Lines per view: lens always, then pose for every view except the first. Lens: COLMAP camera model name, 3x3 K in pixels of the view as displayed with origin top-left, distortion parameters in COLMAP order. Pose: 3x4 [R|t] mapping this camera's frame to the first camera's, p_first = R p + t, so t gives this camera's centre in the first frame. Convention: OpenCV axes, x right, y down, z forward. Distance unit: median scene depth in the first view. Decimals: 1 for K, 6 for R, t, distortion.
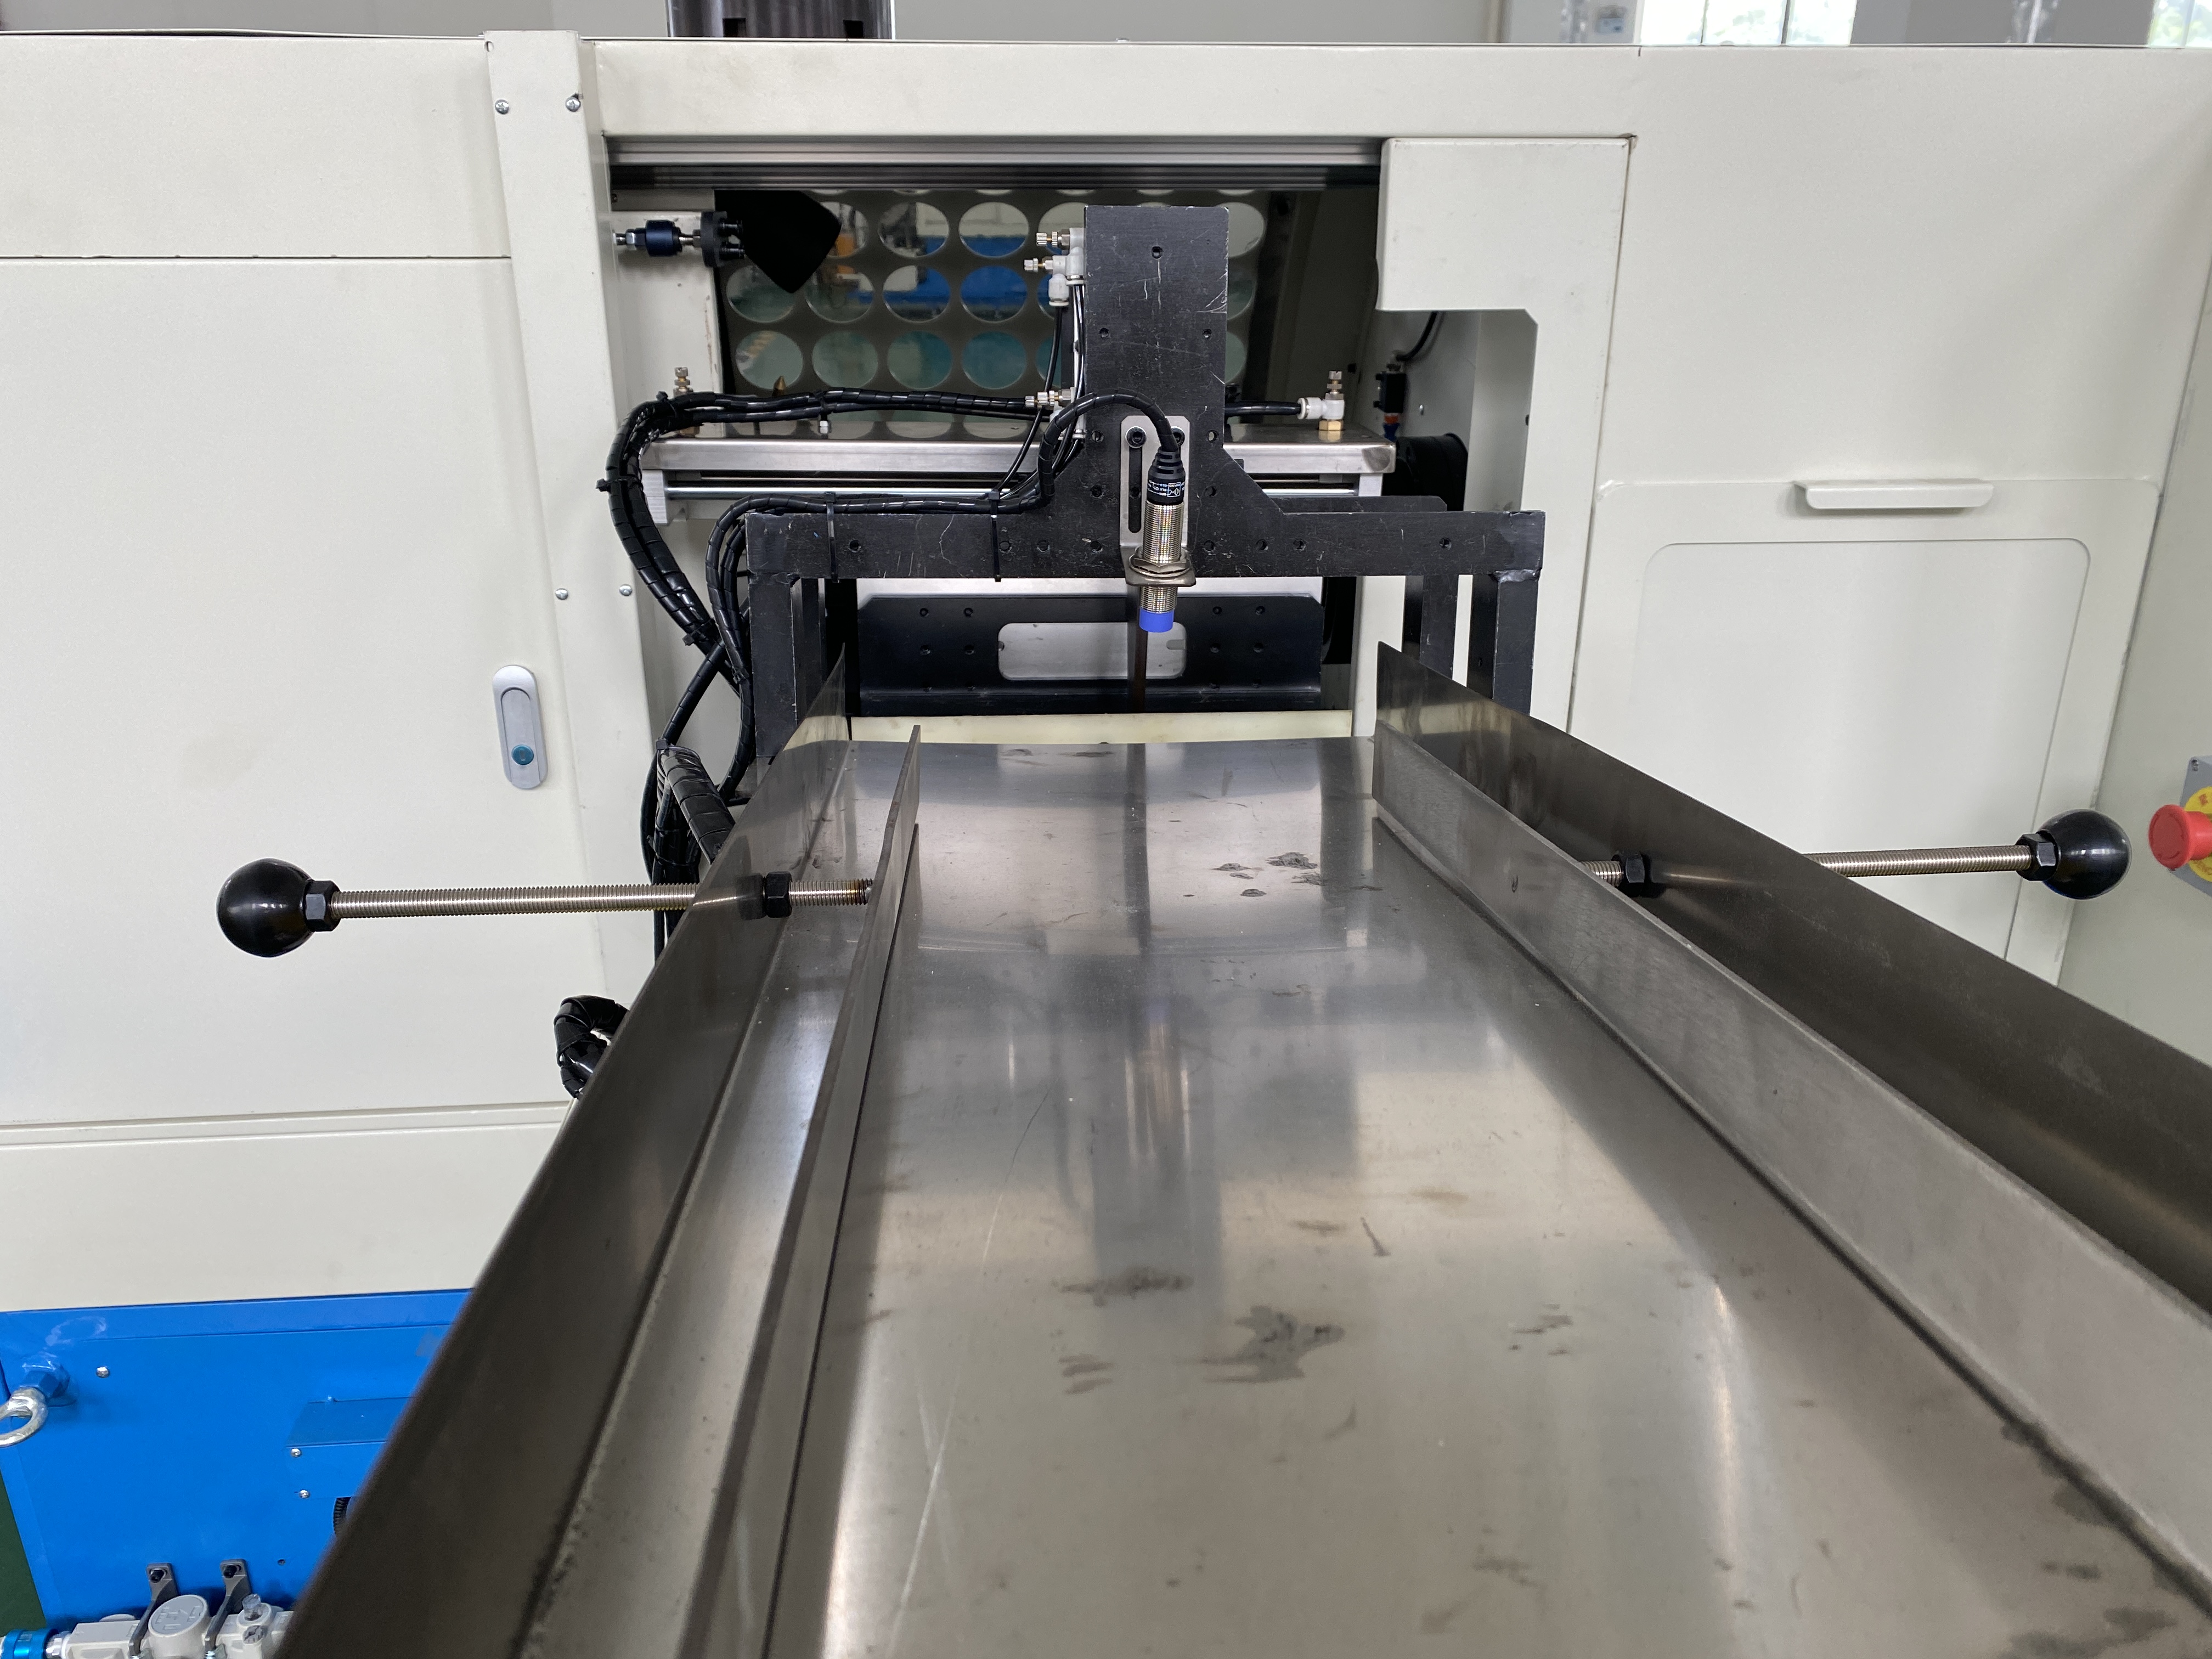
lens RADIAL K [[1730.6, 0, 1106.0], [0, 1730.6, 829.5], [0, 0, 1]] dist [0.012195, 0.003805]
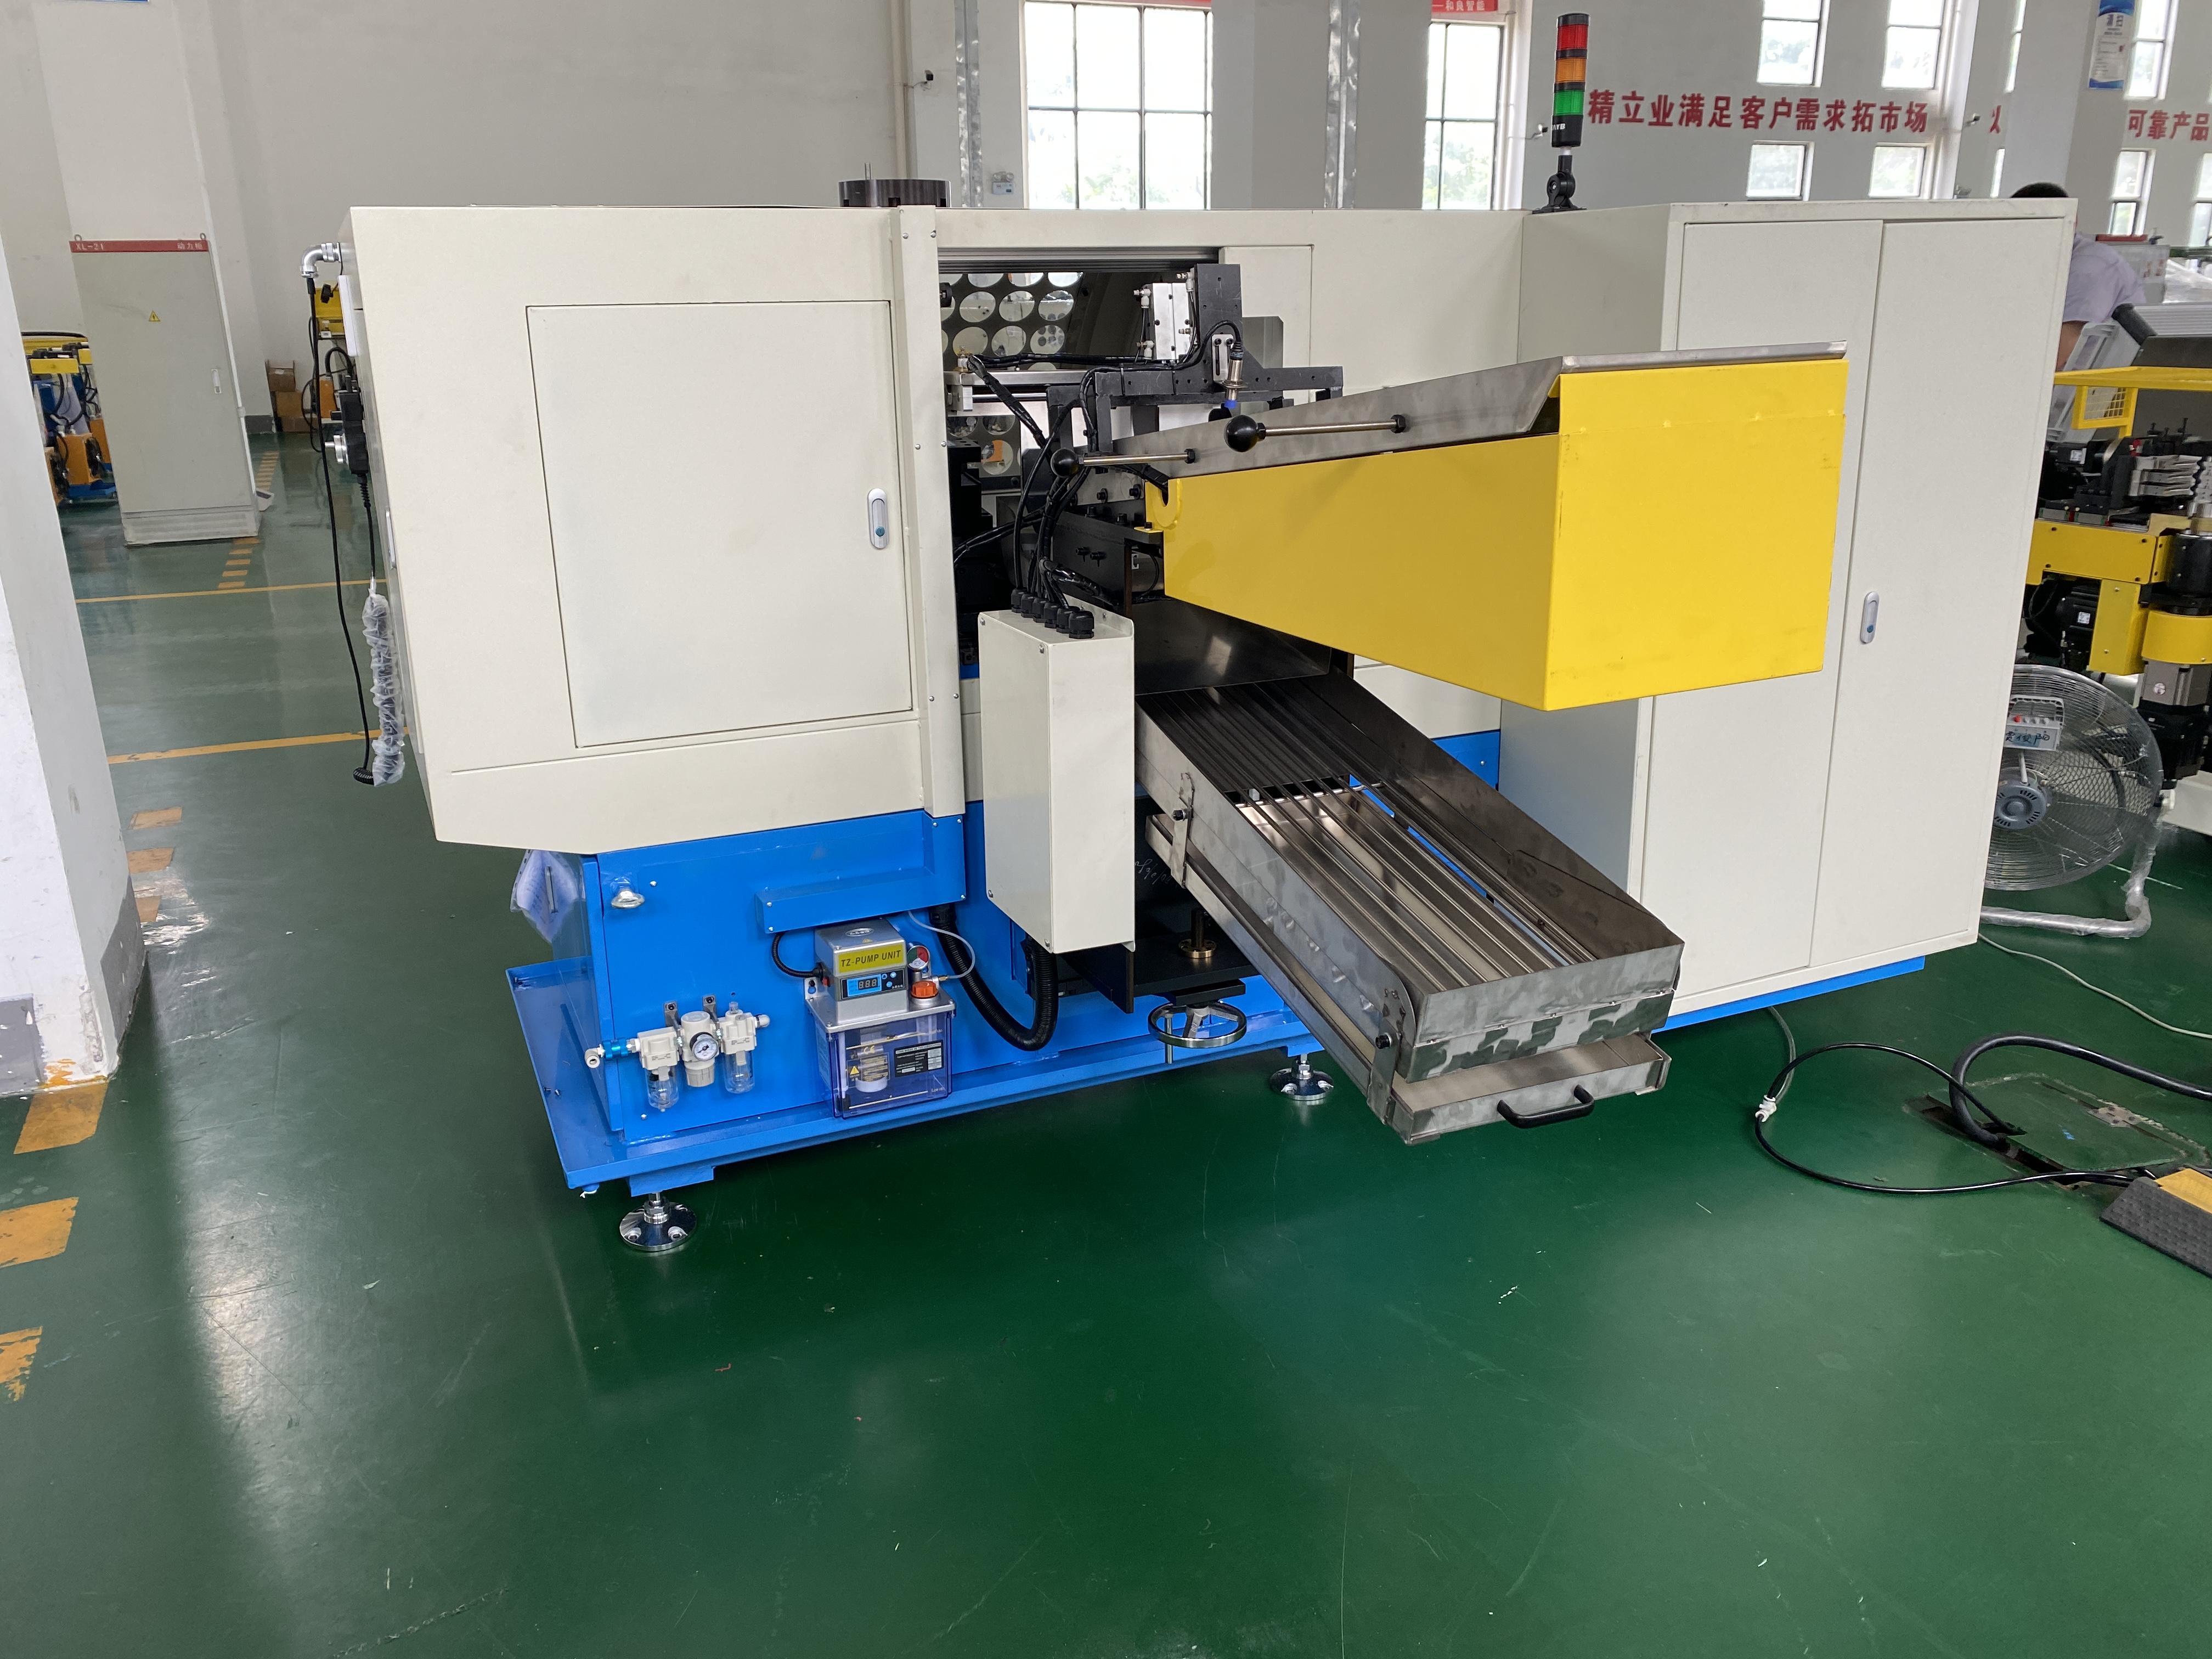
lens RADIAL K [[1730.6, 0, 1106.0], [0, 1730.6, 829.5], [0, 0, 1]] dist [0.012195, 0.003805]
pose [[0.940682, -0.117889, 0.318151, -0.785908], [0.142263, 0.988332, -0.054412, 0.469163], [-0.308024, 0.096445, 0.946477, -1.058622]]
